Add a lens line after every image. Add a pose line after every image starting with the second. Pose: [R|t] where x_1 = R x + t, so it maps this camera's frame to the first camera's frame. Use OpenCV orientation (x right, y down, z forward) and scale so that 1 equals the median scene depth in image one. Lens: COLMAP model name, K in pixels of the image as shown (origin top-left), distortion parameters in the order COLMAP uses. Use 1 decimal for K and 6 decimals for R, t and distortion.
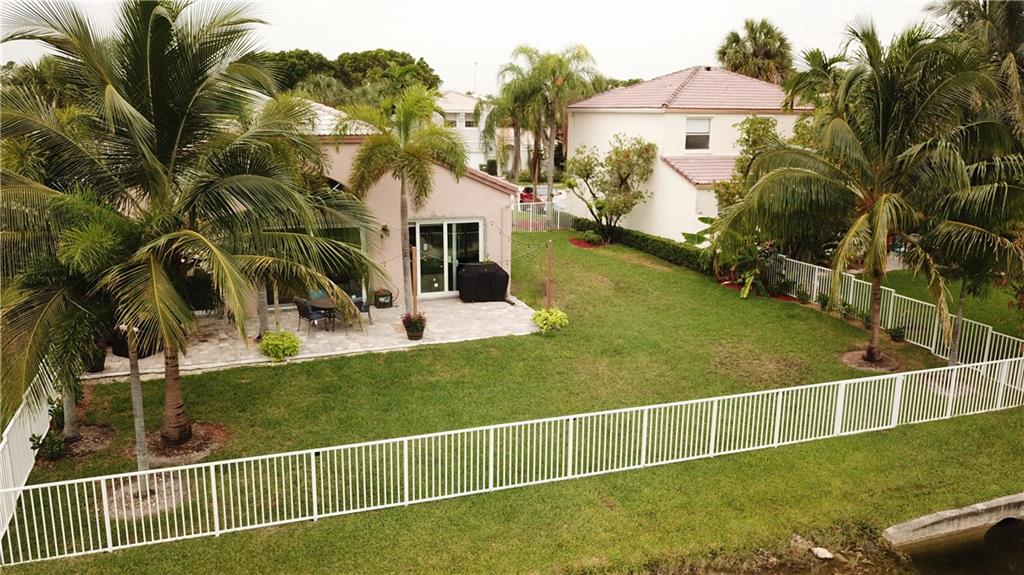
lens RADIAL K [[785.1, 0, 511.9], [0, 785.1, 287.4], [0, 0, 1]] dist [-0.004277, 0.006782]
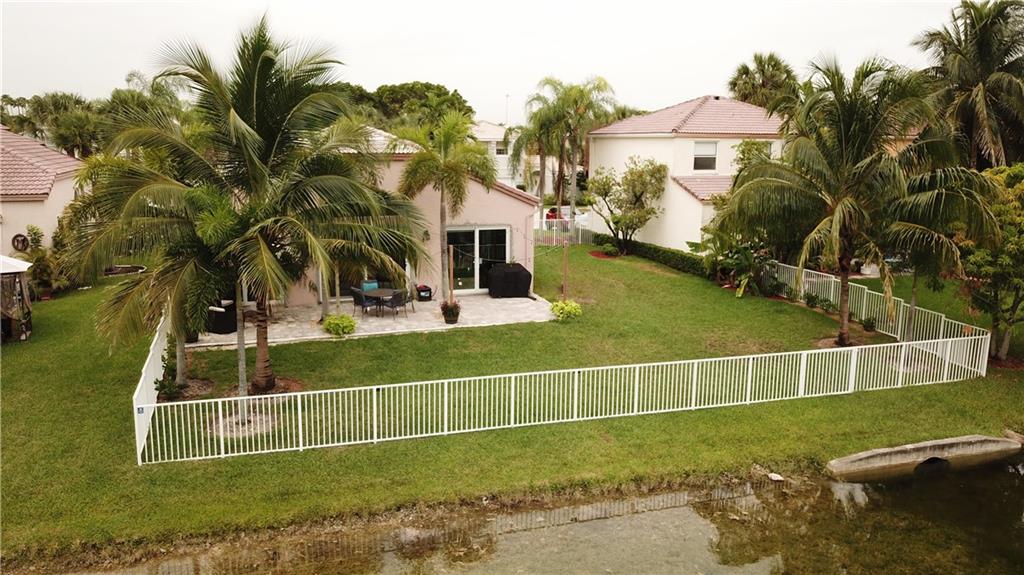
lens RADIAL K [[785.1, 0, 511.4], [0, 785.1, 286.9], [0, 0, 1]] dist [-0.004277, 0.006782]
pose [[0.999212, 0.006401, -0.039184, 0.015876], [-0.007919, 0.999219, -0.038726, 0.065838], [0.038905, 0.039005, 0.998481, -0.212764]]
